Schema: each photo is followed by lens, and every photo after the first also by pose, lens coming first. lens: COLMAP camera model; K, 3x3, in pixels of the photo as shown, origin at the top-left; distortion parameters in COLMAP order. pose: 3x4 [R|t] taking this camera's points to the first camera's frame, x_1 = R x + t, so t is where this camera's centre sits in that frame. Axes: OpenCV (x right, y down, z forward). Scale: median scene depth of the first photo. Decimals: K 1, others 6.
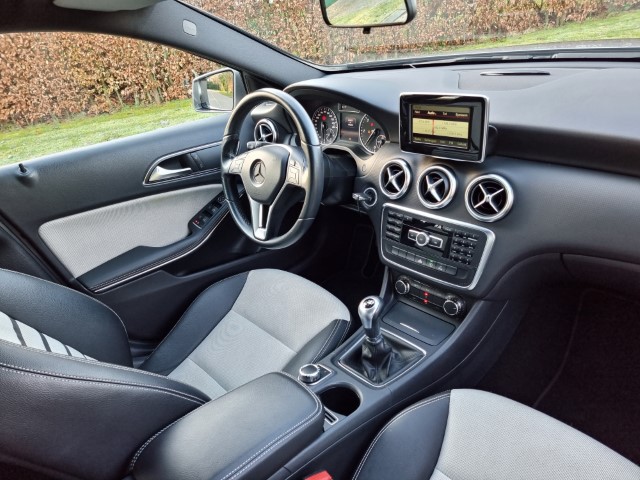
lens RADIAL K [[452.5, 0, 317.8], [0, 452.5, 235.5], [0, 0, 1]] dist [0.067508, -0.074169]
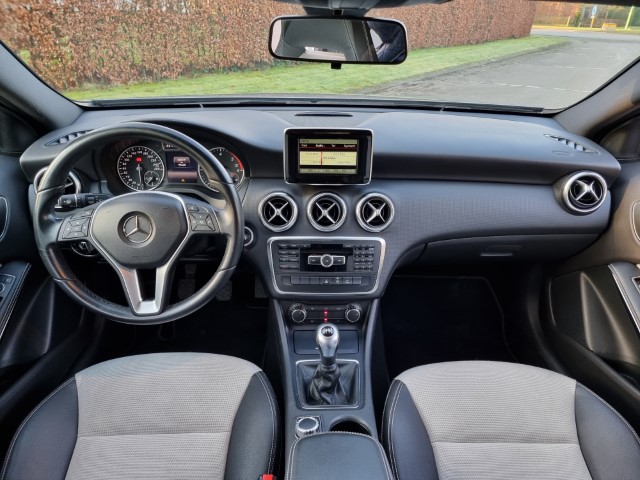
lens RADIAL K [[452.5, 0, 317.8], [0, 452.5, 235.5], [0, 0, 1]] dist [0.067508, -0.074169]
pose [[0.626007, -0.169104, 0.761261, -0.591520], [0.246600, 0.969037, 0.012473, -0.068927], [-0.739800, 0.179919, 0.648325, 0.312722]]
